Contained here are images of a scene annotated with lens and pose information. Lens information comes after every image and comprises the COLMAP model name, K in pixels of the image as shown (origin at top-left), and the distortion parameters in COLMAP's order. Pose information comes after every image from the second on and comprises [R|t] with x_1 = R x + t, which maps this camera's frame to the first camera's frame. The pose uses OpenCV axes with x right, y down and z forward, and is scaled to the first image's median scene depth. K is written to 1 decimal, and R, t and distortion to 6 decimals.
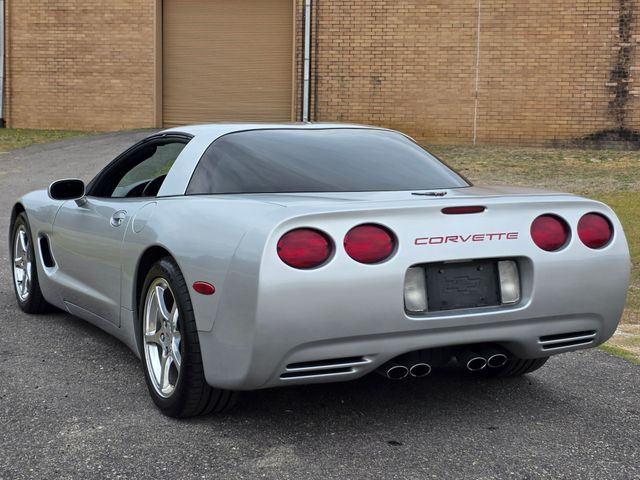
lens RADIAL K [[1205.5, 0, 317.5], [0, 1205.5, 240.1], [0, 0, 1]] dist [0.097630, 0.000000]
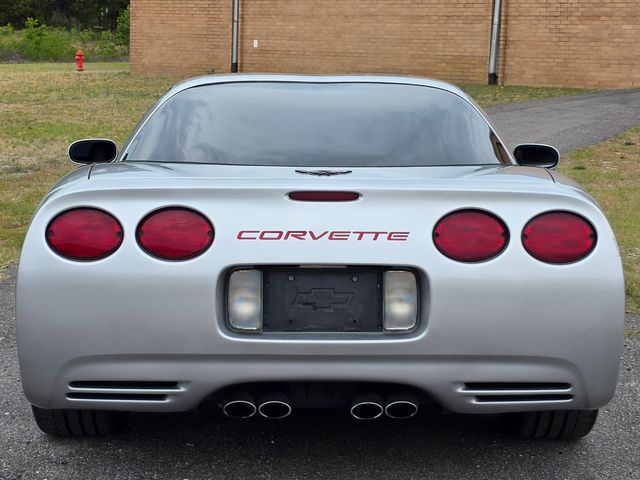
lens RADIAL K [[1469.7, 0, 326.7], [0, 1469.7, 237.2], [0, 0, 1]] dist [0.217375, 0.000000]
pose [[0.898561, 0.064450, -0.434090, 0.493866], [-0.060698, 0.997902, 0.022516, -0.019847], [0.434630, 0.006116, 0.900588, 0.198730]]
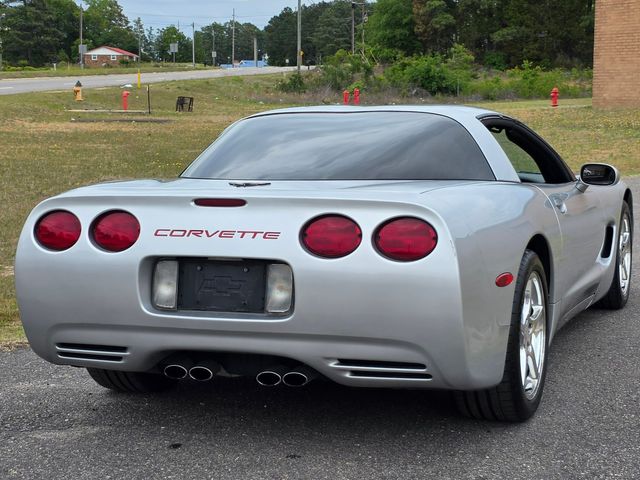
lens RADIAL K [[1359.3, 0, 321.3], [0, 1359.3, 242.0], [0, 0, 1]] dist [0.176005, 0.000000]
pose [[0.666190, 0.072359, -0.742264, 0.905845], [-0.070024, 0.996954, 0.034340, -0.034886], [0.742488, 0.029100, 0.669227, 0.363730]]
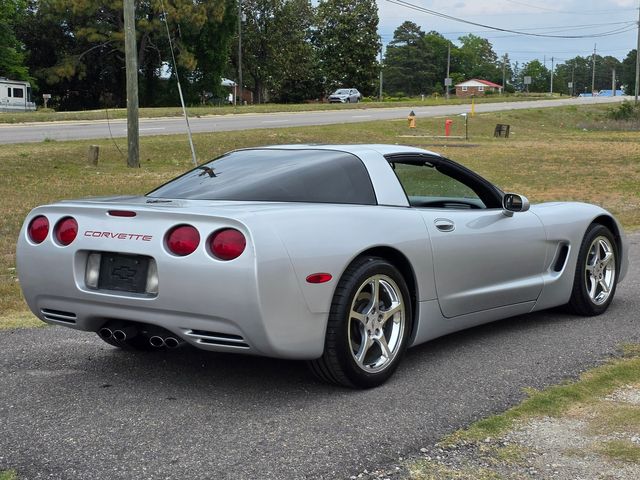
lens RADIAL K [[1216.4, 0, 319.7], [0, 1216.4, 236.4], [0, 0, 1]] dist [0.115435, 0.000000]
pose [[0.409159, 0.084367, -0.908555, 1.340947], [-0.097994, 0.994020, 0.048173, -0.081220], [0.907186, 0.069323, 0.414979, 0.637991]]
